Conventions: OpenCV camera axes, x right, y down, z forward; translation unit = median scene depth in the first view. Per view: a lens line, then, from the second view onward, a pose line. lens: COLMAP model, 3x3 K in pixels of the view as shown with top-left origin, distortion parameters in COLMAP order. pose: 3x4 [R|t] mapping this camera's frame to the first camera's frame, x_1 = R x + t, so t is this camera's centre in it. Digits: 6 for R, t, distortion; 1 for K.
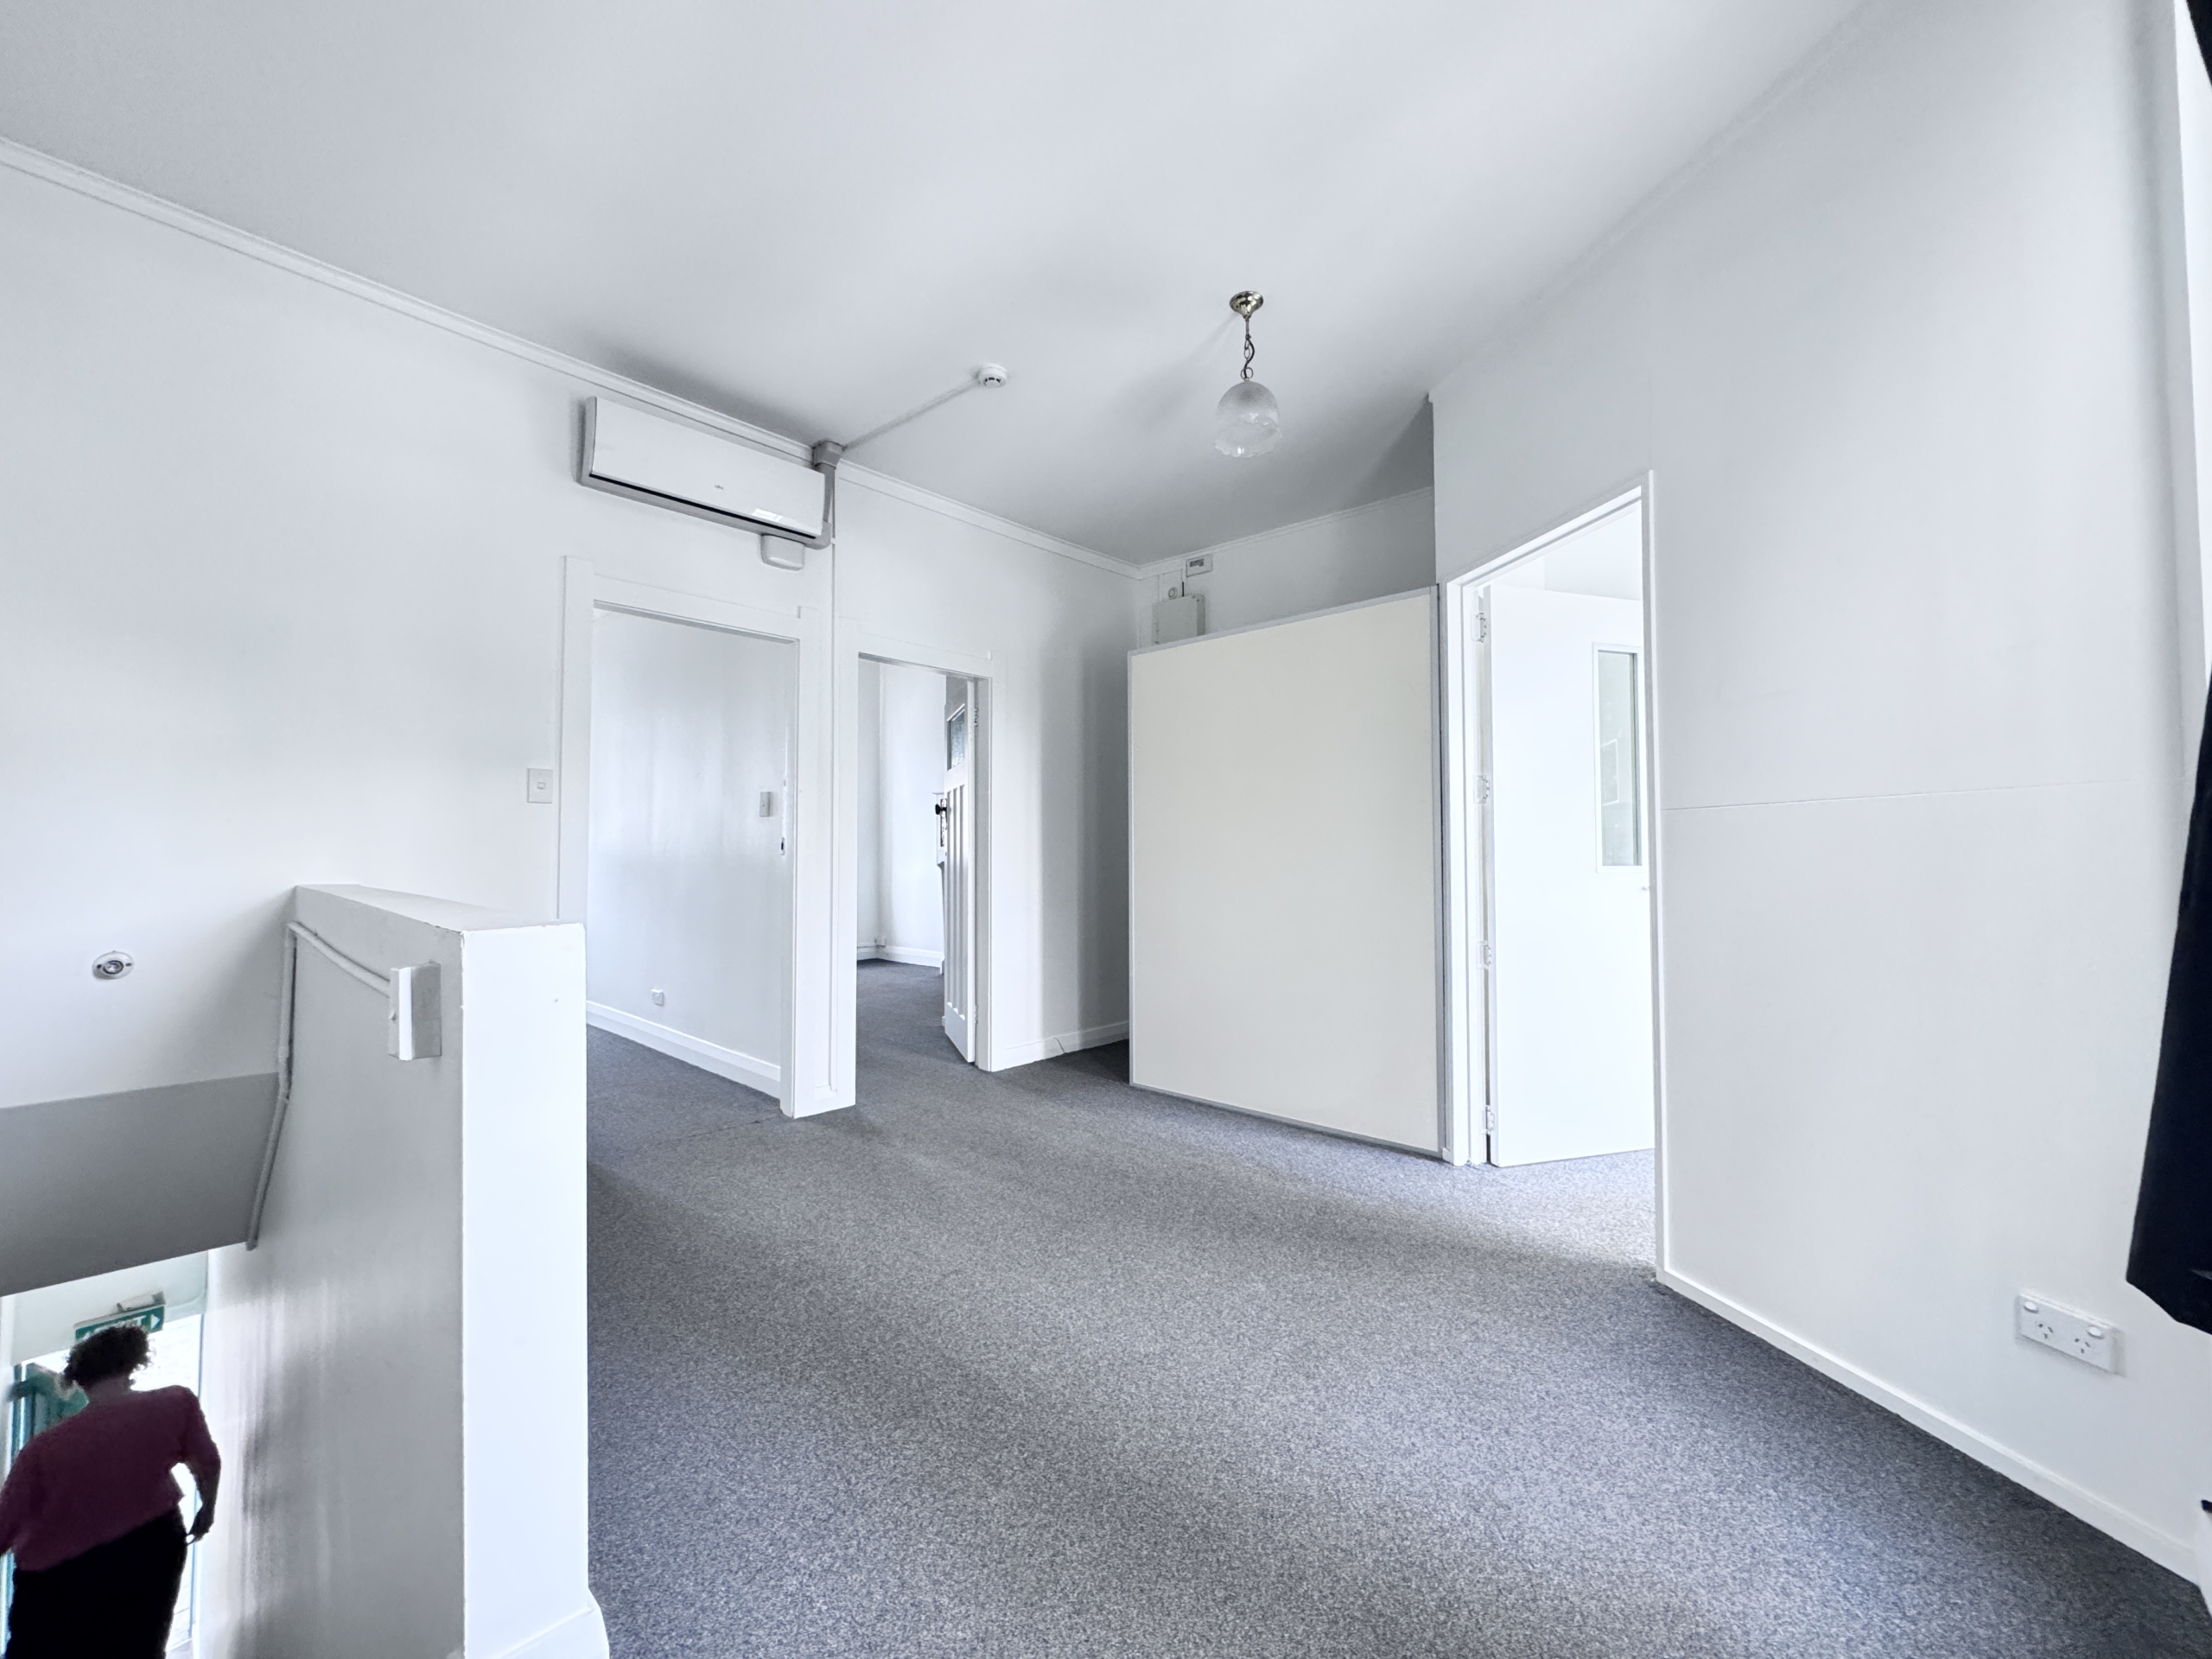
lens RADIAL K [[888.6, 0, 1106.0], [0, 888.6, 829.5], [0, 0, 1]] dist [-0.001116, -0.000196]
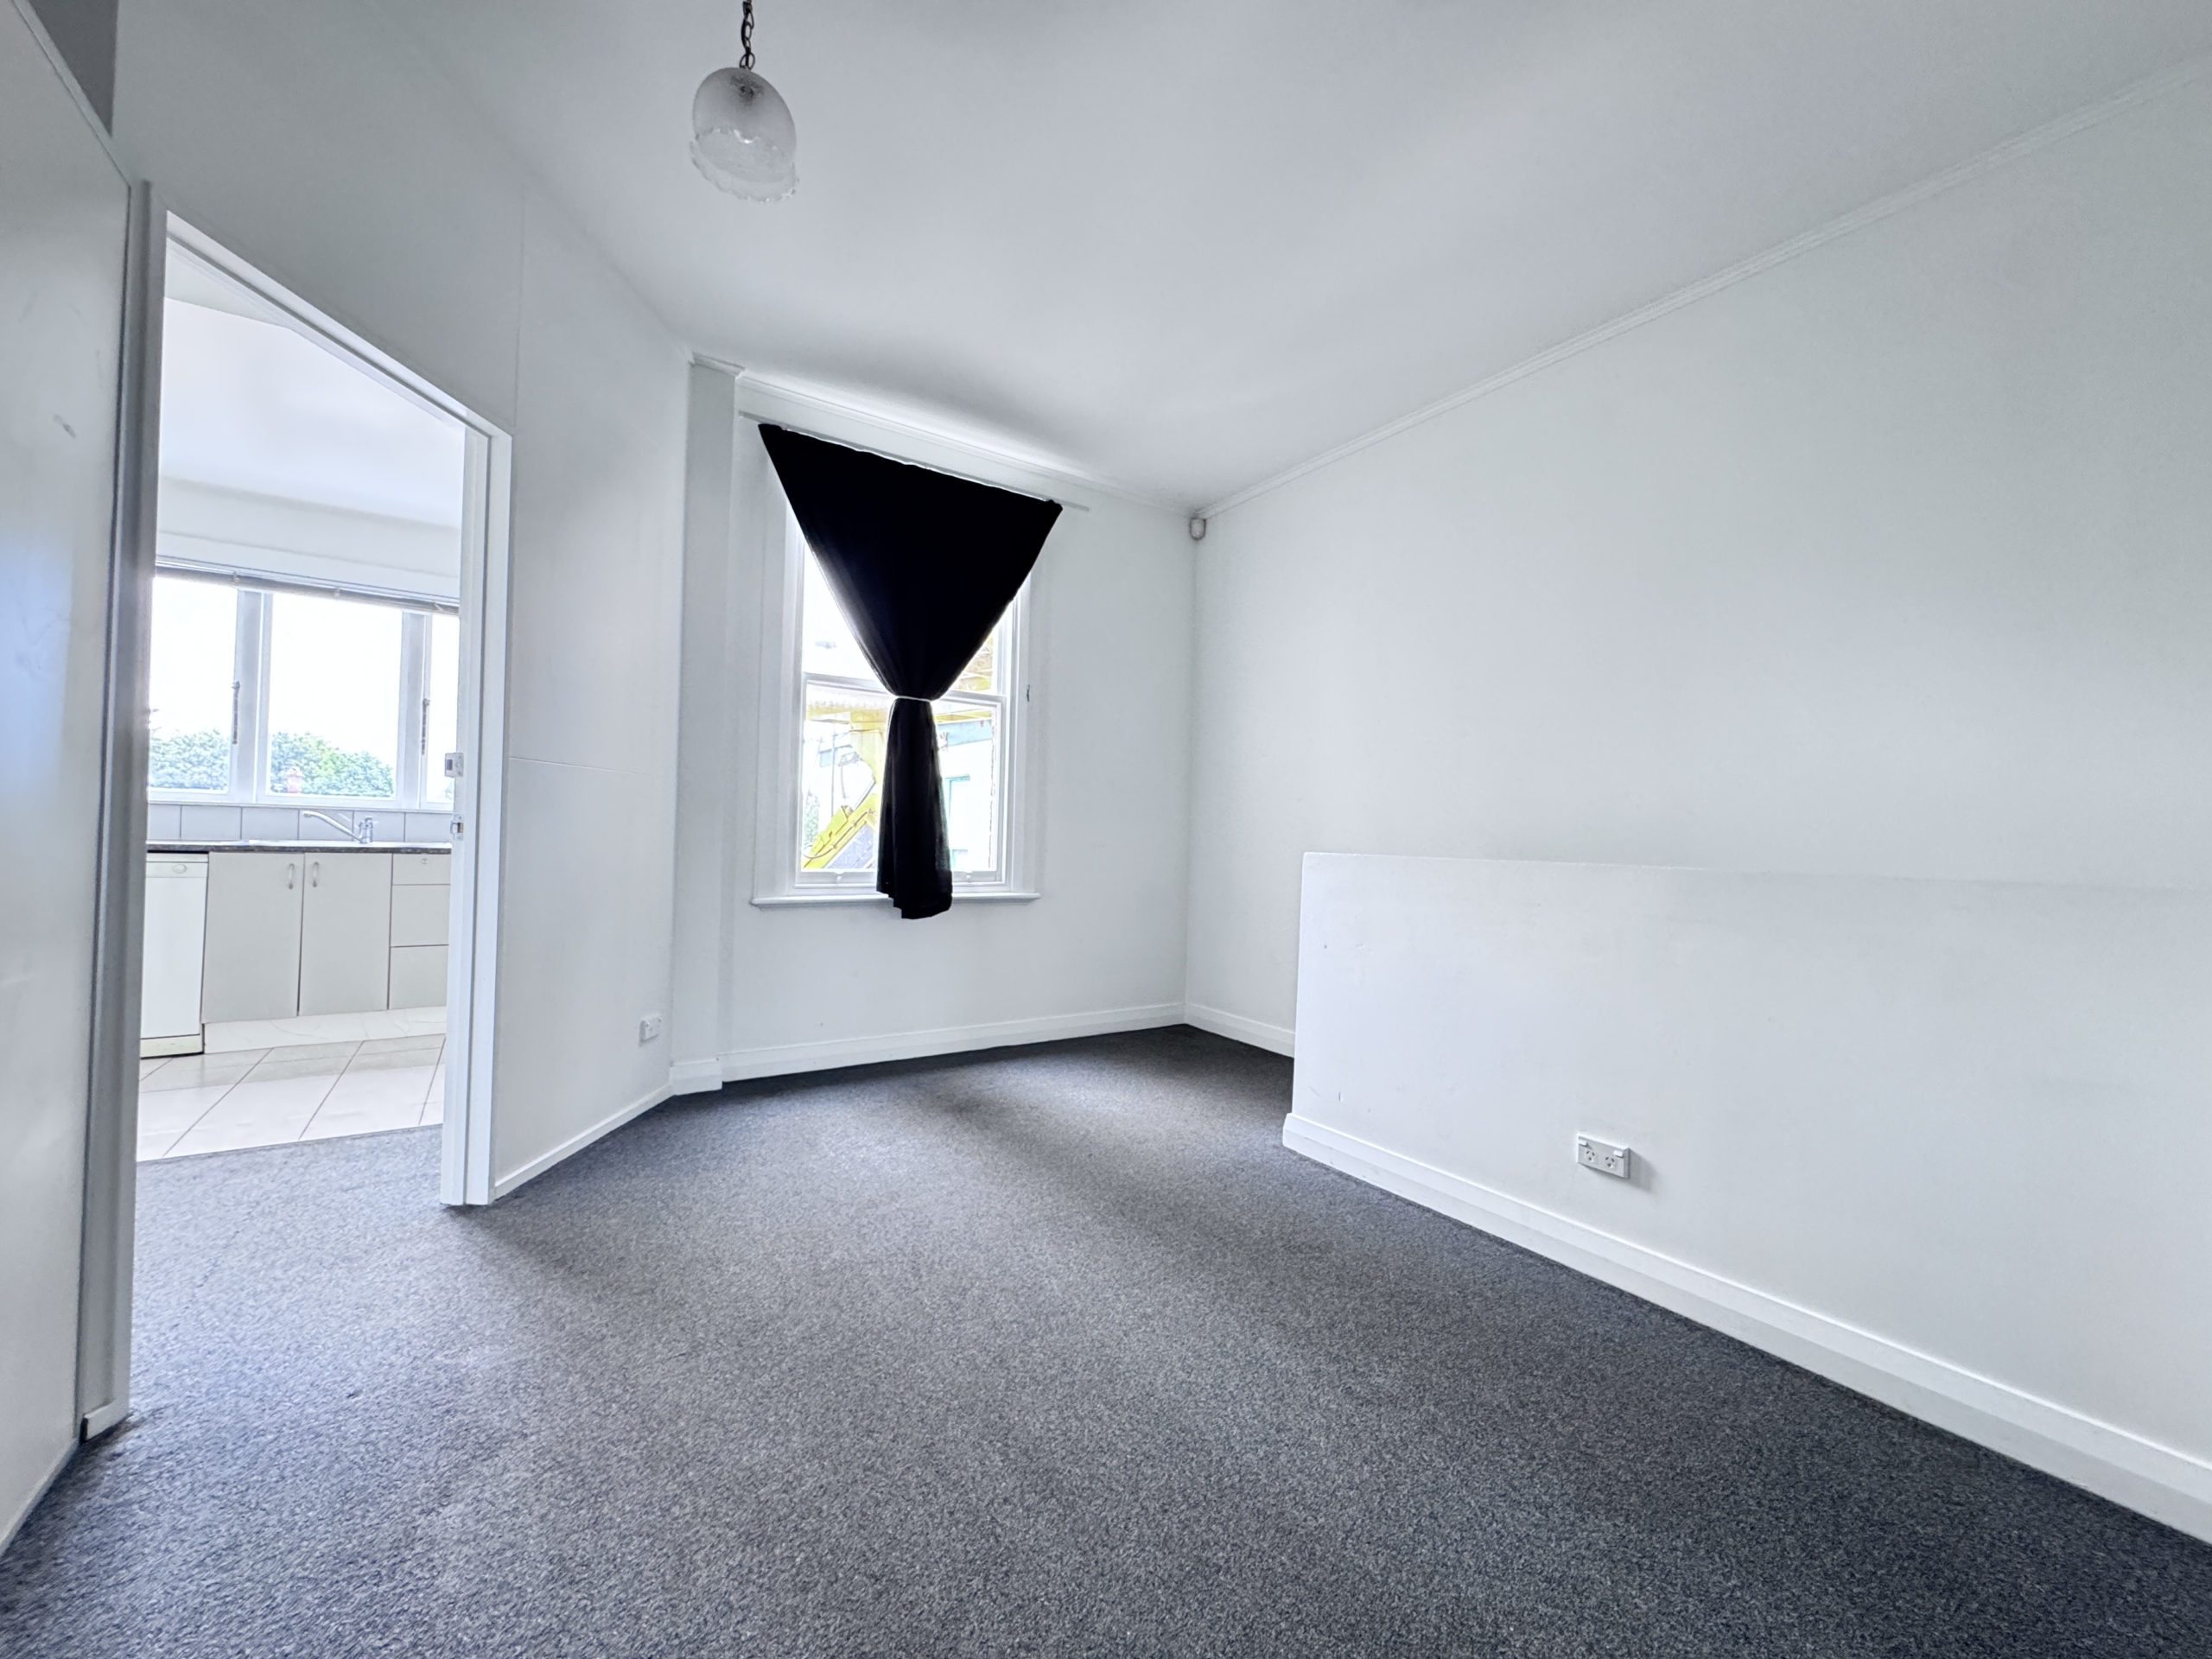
lens RADIAL K [[888.6, 0, 1106.0], [0, 888.6, 829.5], [0, 0, 1]] dist [-0.001116, -0.000196]
pose [[-0.972589, -0.025746, 0.231102, -0.326728], [-0.035250, 0.998690, -0.037093, 0.080243], [-0.229845, -0.044222, -0.972222, 1.912905]]
